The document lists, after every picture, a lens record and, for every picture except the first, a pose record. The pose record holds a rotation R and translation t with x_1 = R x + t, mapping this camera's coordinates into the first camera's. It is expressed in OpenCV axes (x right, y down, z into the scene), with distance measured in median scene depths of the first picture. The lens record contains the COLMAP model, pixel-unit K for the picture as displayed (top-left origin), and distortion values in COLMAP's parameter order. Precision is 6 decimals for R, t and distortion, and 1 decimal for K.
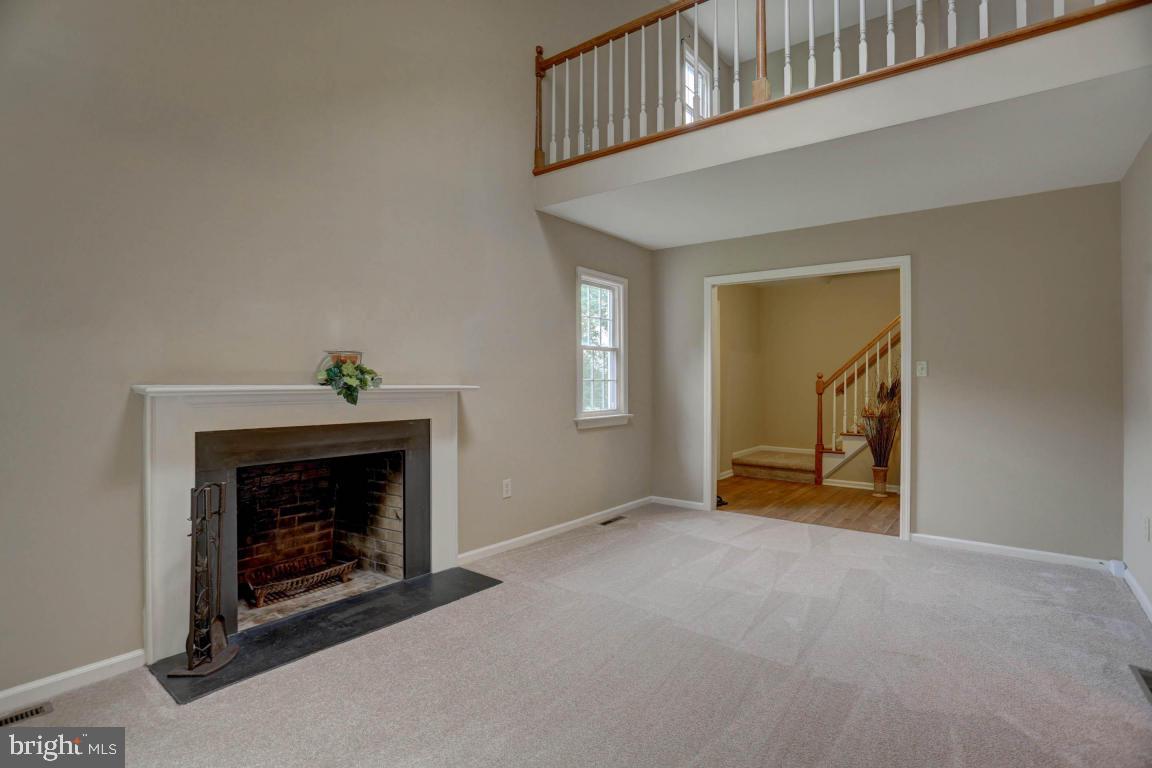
lens RADIAL K [[573.3, 0, 591.3], [0, 573.3, 371.7], [0, 0, 1]] dist [-0.068280, 0.029274]
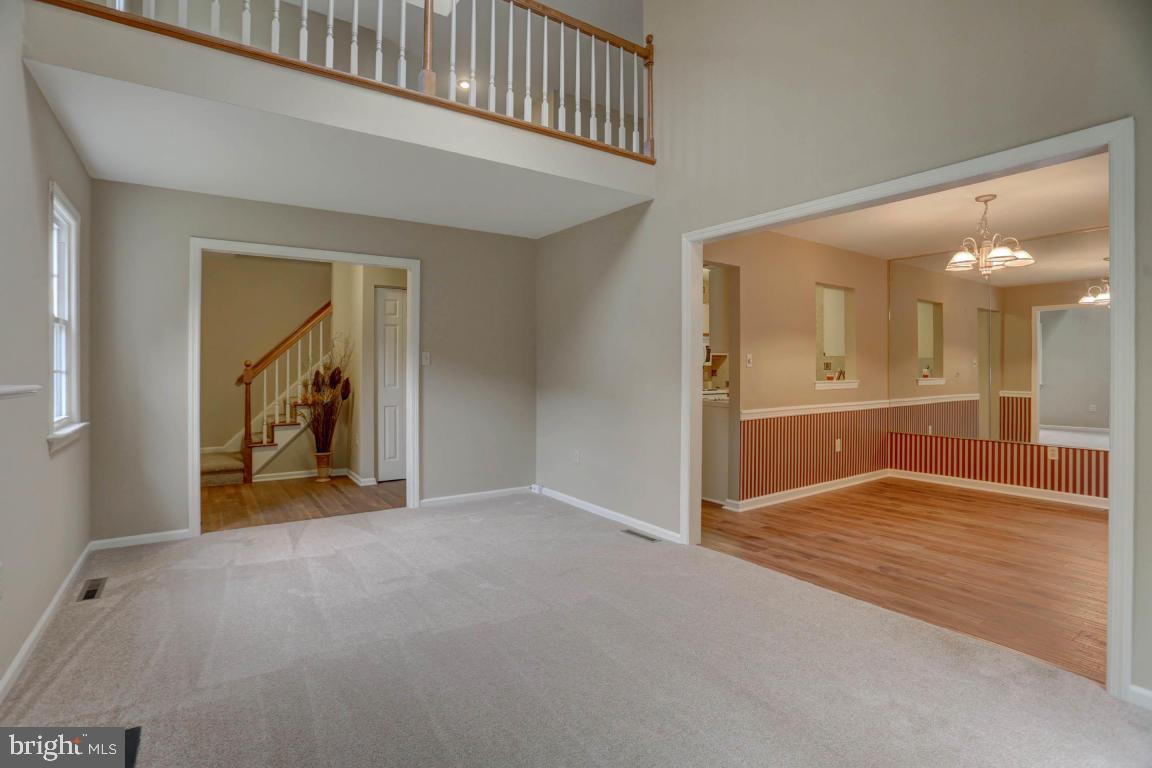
lens RADIAL K [[564.0, 0, 581.6], [0, 564.0, 364.5], [0, 0, 1]] dist [-0.068536, 0.027138]
pose [[0.302880, 0.000366, 0.953029, -0.433045], [-0.009652, 0.999950, 0.002683, 0.000647], [-0.952980, -0.010011, 0.302869, 0.333892]]
